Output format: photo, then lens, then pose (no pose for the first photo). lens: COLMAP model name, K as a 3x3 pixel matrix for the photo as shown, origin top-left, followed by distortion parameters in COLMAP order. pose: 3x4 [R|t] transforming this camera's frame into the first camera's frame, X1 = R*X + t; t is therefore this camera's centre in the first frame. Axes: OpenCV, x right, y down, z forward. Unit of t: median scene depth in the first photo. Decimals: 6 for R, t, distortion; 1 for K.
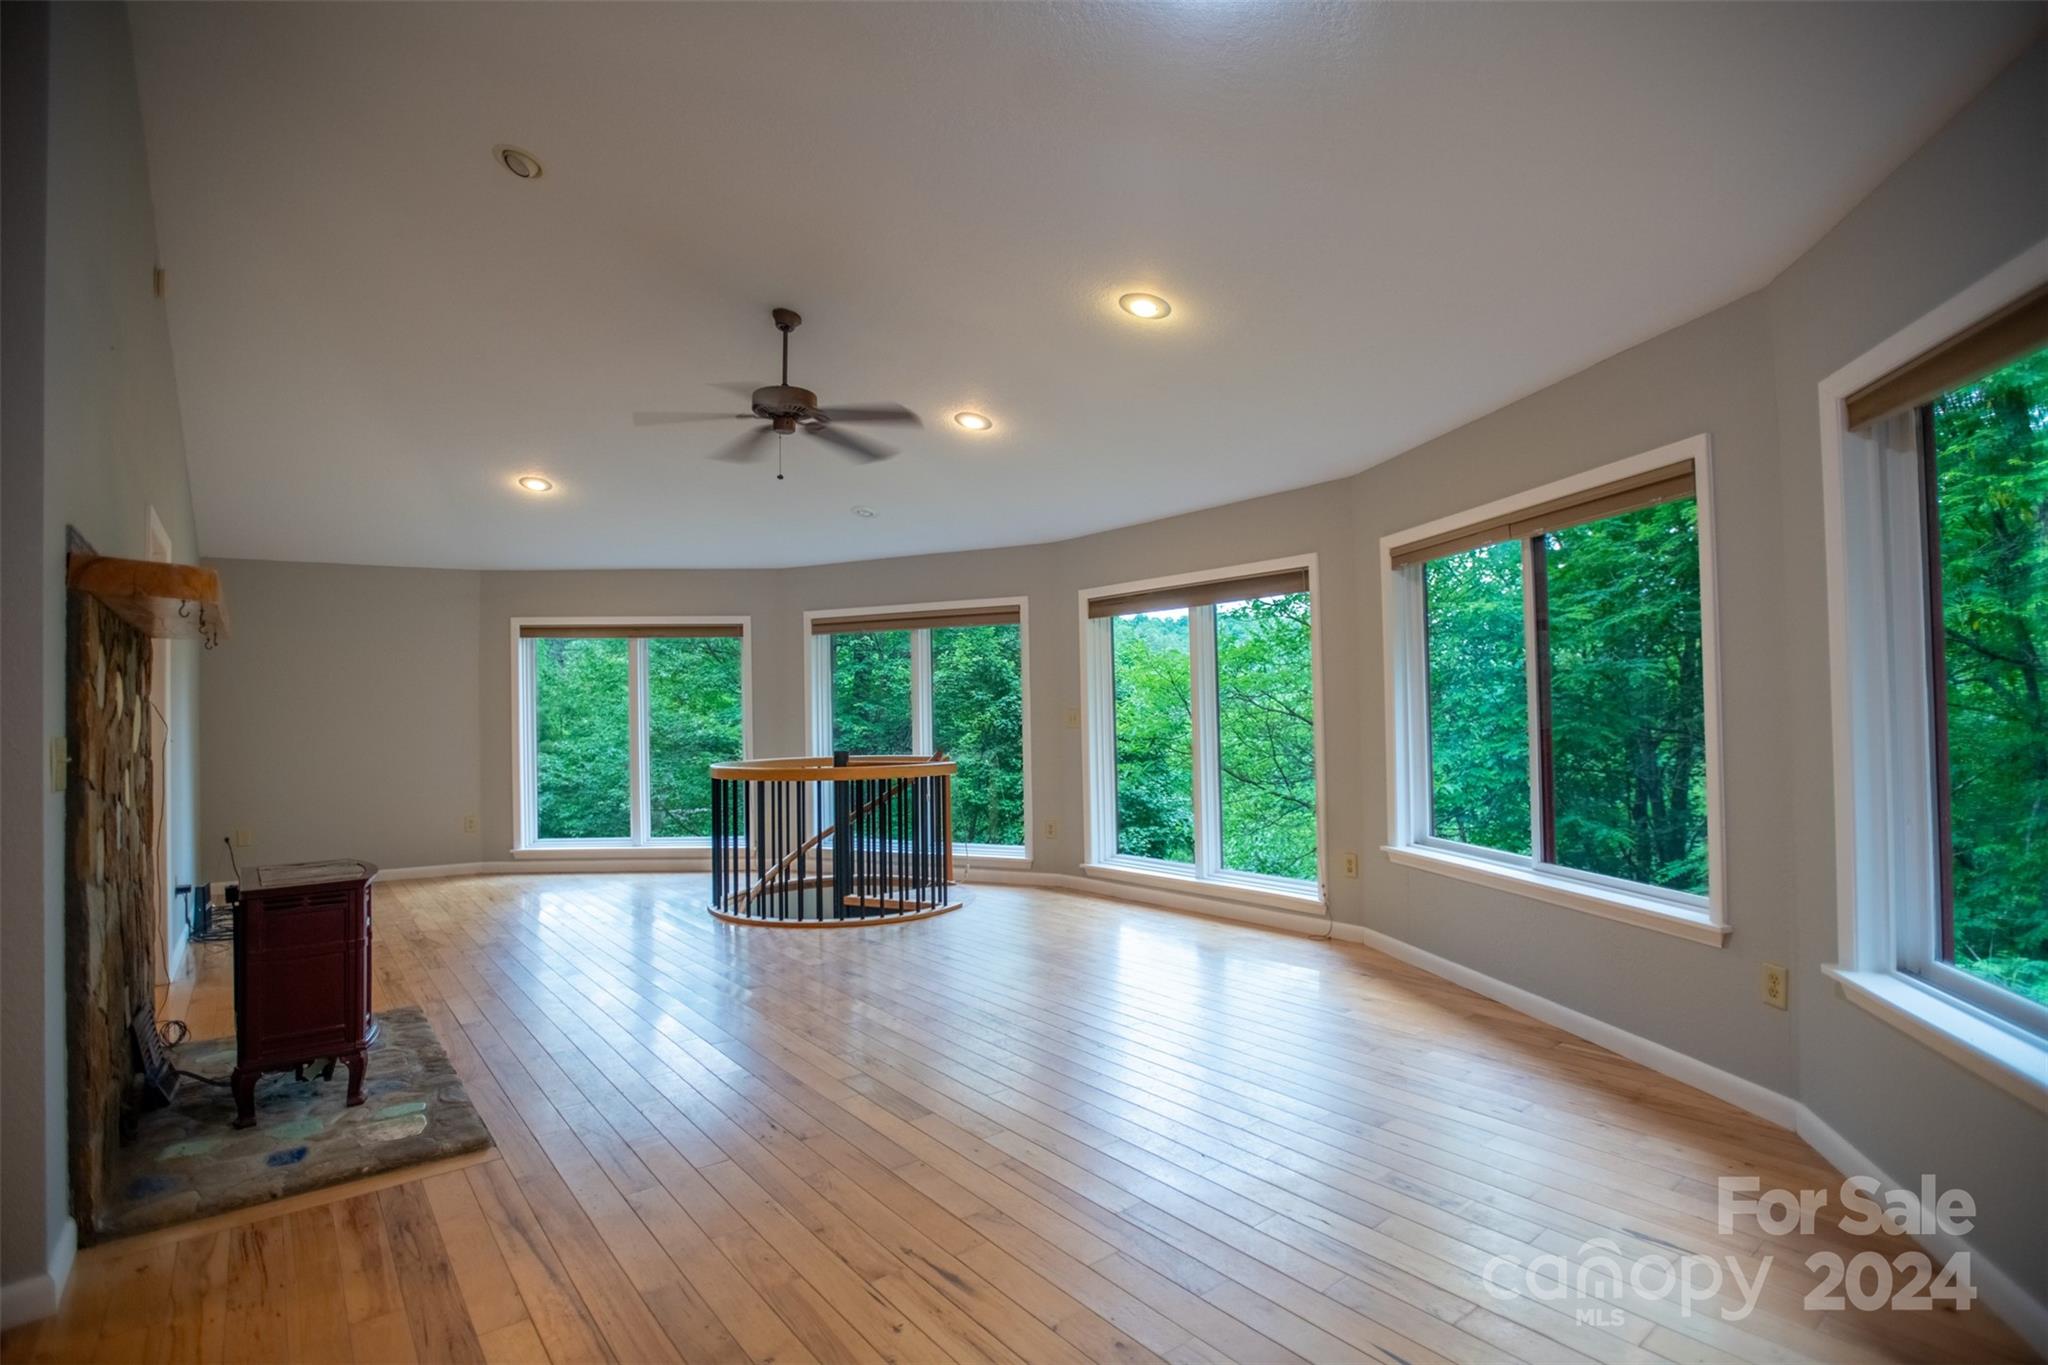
lens RADIAL K [[988.0, 0, 1030.6], [0, 988.0, 684.9], [0, 0, 1]] dist [-0.066967, 0.023879]
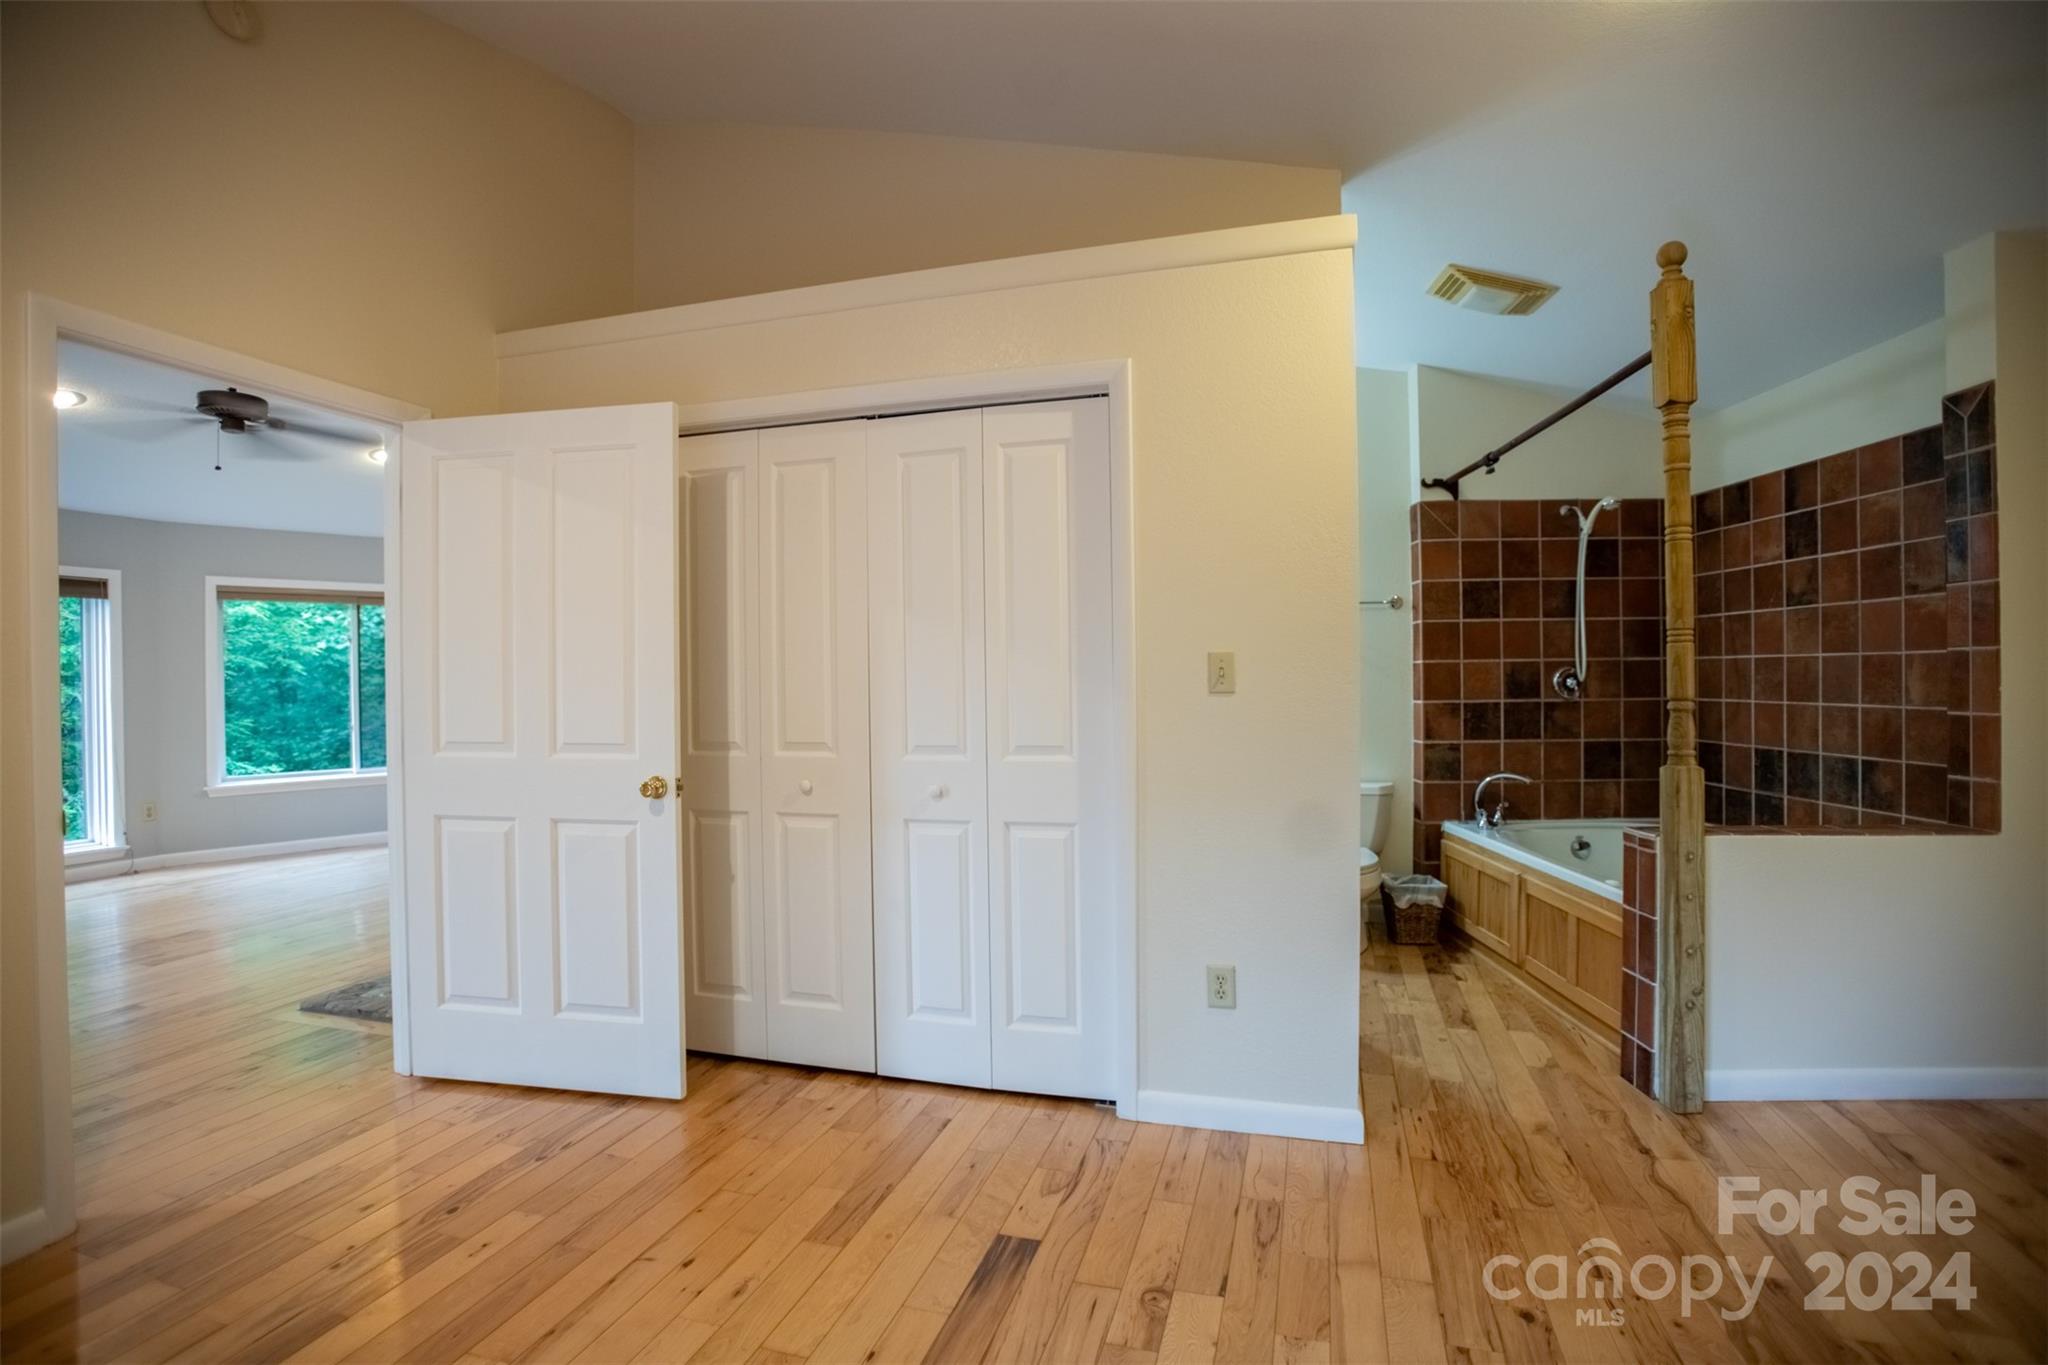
lens RADIAL K [[988.0, 0, 1026.7], [0, 988.0, 683.0], [0, 0, 1]] dist [-0.066967, 0.023879]
pose [[-0.570328, 0.021693, 0.821130, -2.053218], [0.004502, 0.999719, -0.023285, 0.065470], [-0.821405, -0.009584, -0.570266, 1.097628]]
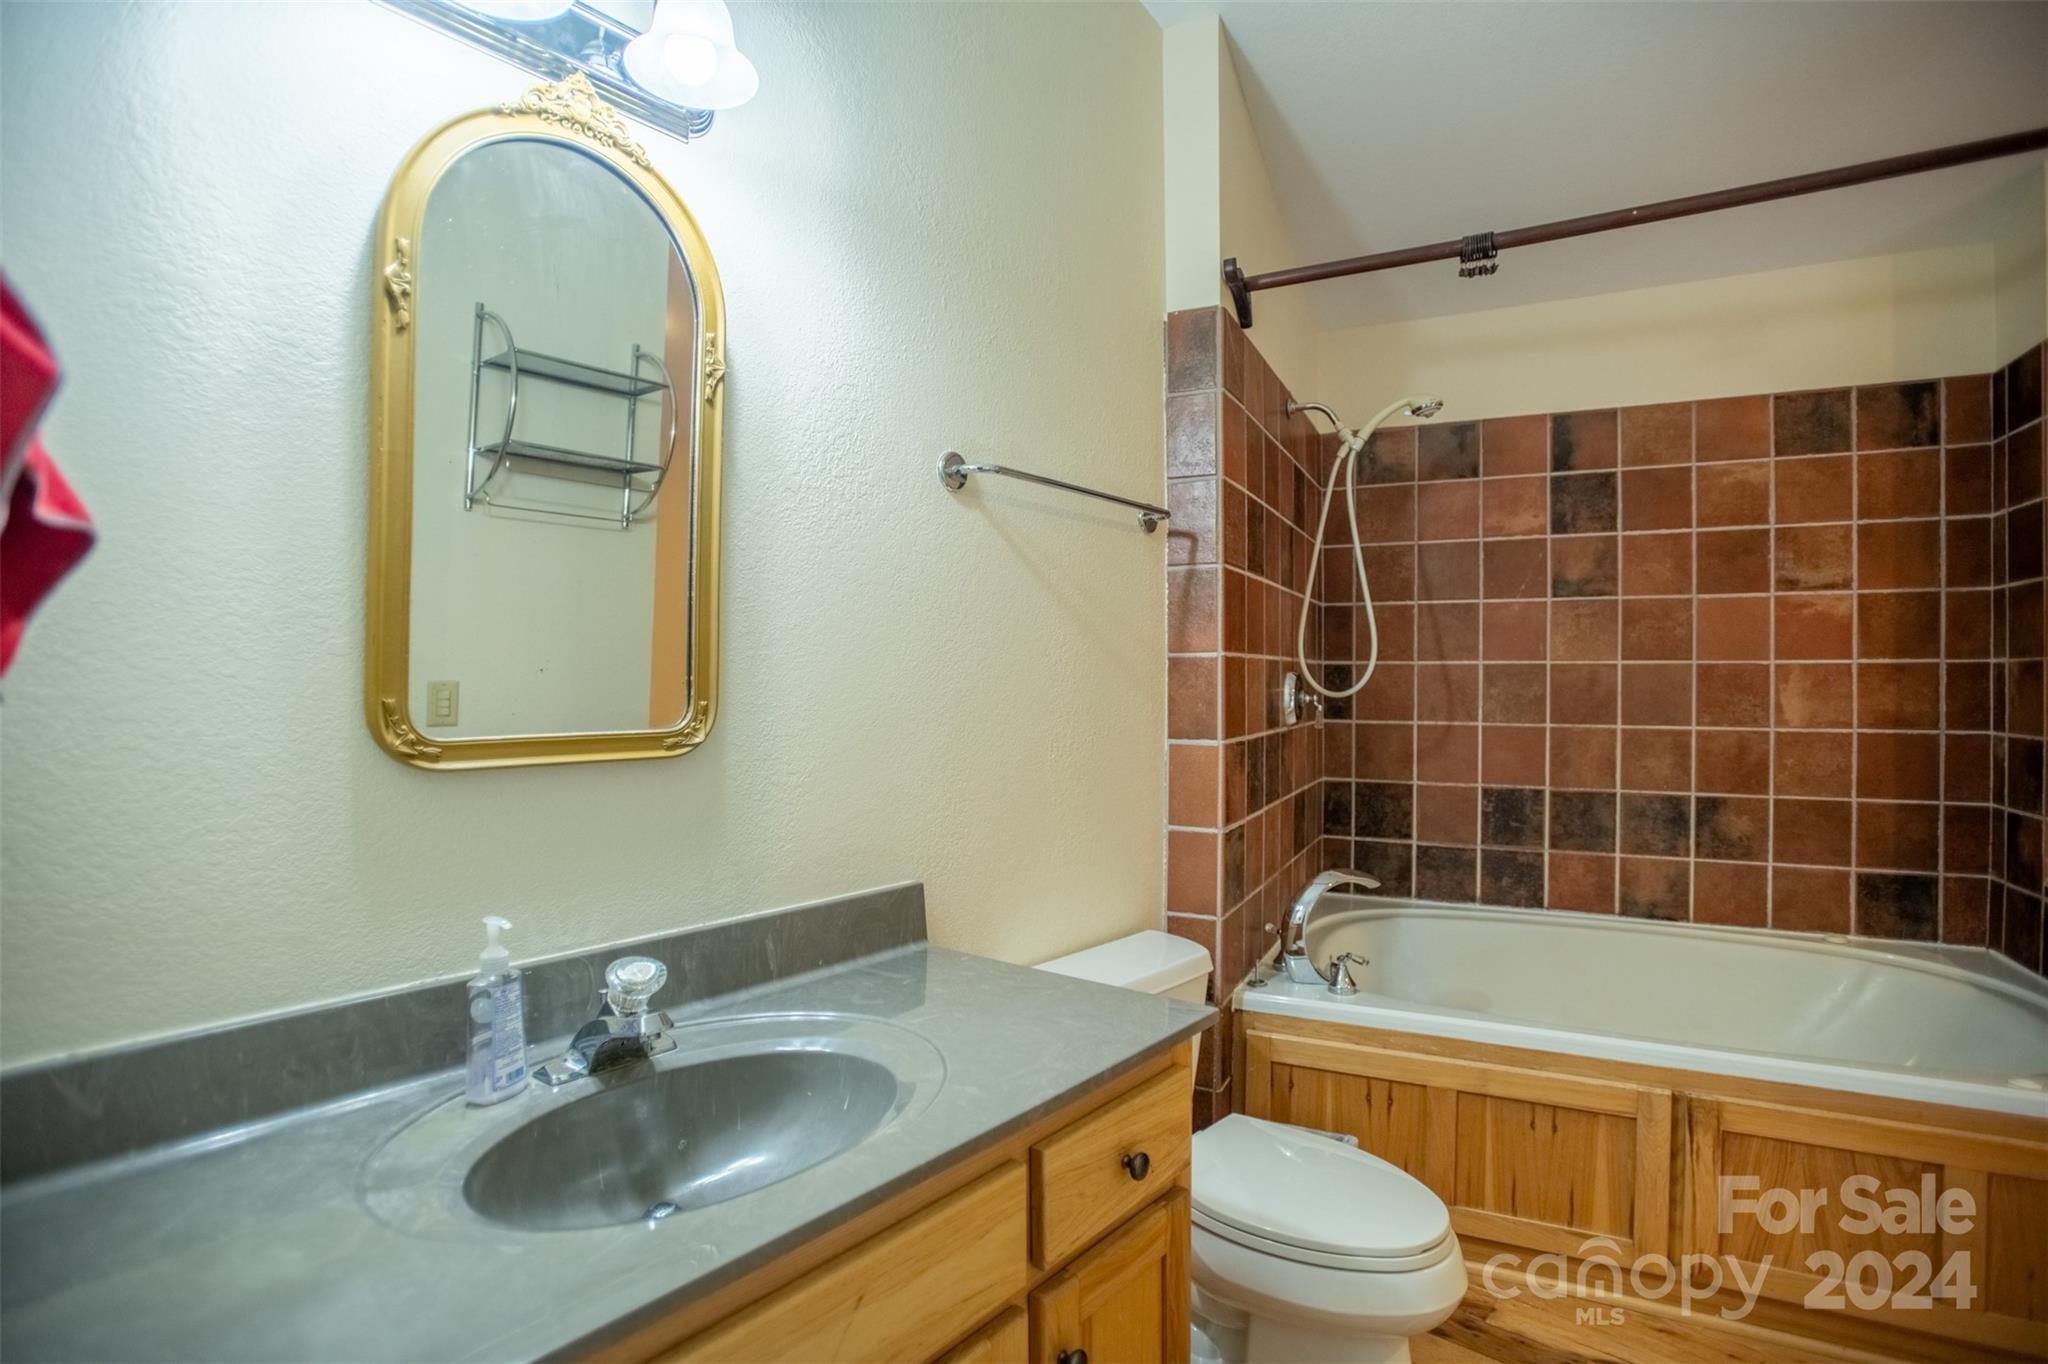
lens RADIAL K [[988.0, 0, 1018.1], [0, 988.0, 684.0], [0, 0, 1]] dist [-0.066967, 0.023879]
pose [[-0.979639, 0.018074, -0.199953, -1.005622], [0.021285, 0.999676, -0.013924, 0.031939], [0.199636, -0.017897, -0.979707, 0.461903]]
